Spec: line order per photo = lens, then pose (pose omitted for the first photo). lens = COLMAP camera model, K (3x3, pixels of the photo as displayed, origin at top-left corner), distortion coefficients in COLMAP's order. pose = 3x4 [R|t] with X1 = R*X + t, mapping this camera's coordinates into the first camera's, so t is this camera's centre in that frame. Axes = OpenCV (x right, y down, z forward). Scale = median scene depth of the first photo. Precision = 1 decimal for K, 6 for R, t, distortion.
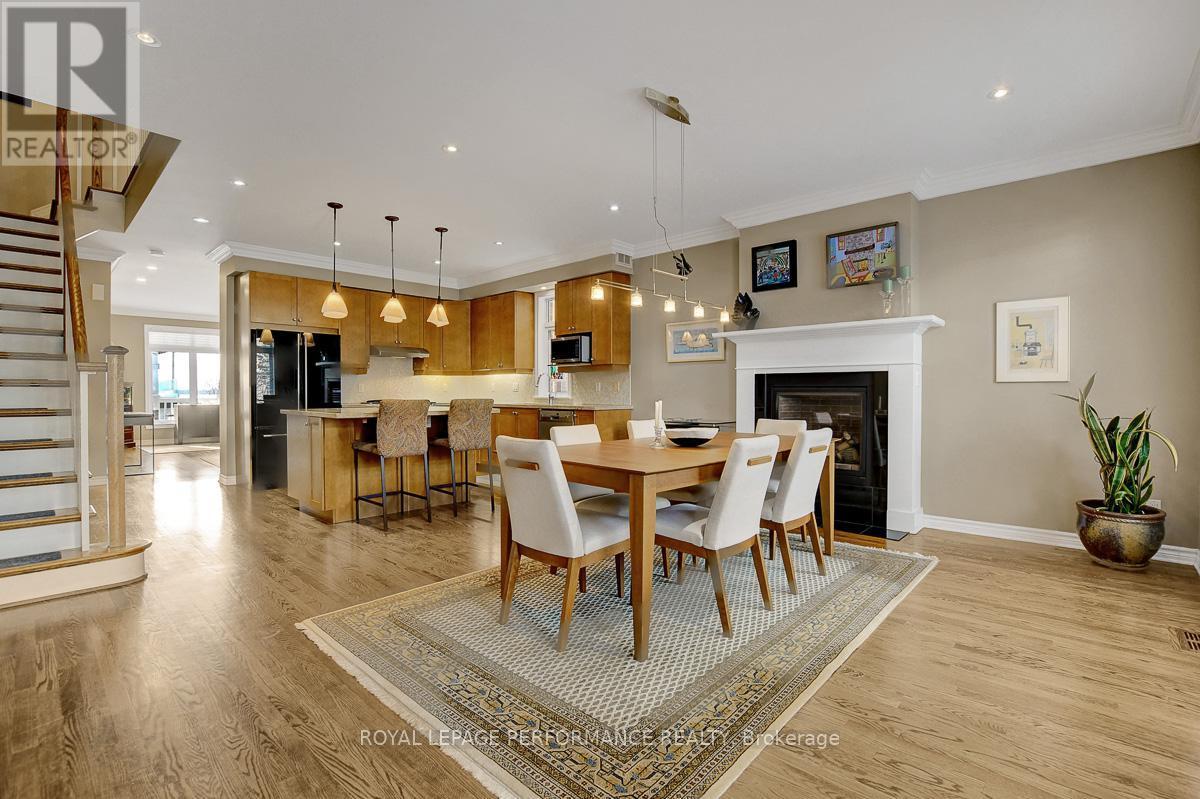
lens RADIAL K [[544.7, 0, 600.0], [0, 544.7, 399.5], [0, 0, 1]] dist [-0.000014, 0.000284]
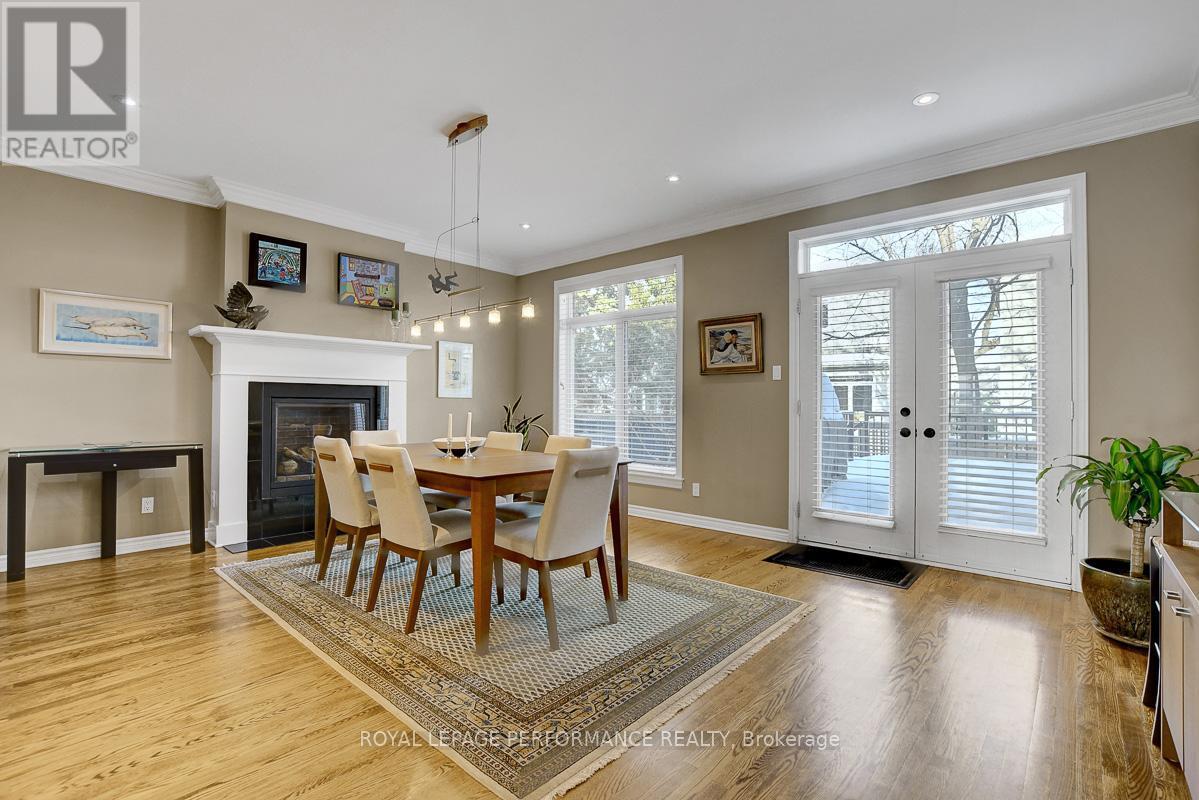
lens RADIAL K [[544.3, 0, 599.5], [0, 544.3, 400.0], [0, 0, 1]] dist [-0.000014, 0.000284]
pose [[0.008071, 0.007088, 0.999942, -0.610069], [0.006826, 0.999951, -0.007143, -0.009037], [-0.999944, 0.006884, 0.008022, 0.495621]]
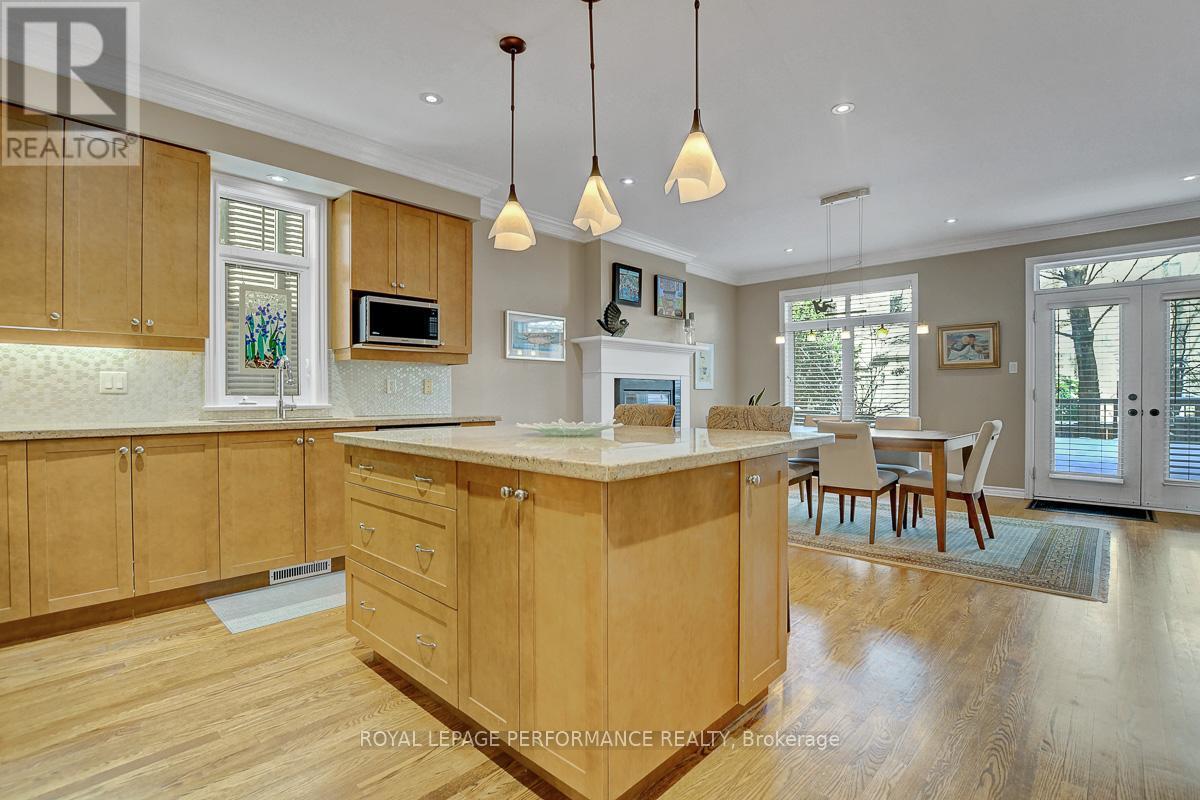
lens RADIAL K [[555.9, 0, 617.9], [0, 555.9, 399.5], [0, 0, 1]] dist [0.000899, 0.000181]
pose [[0.003088, -0.009993, 0.999945, -0.916953], [0.014535, 0.999845, 0.009947, -0.015334], [-0.999890, 0.014503, 0.003233, 1.086986]]
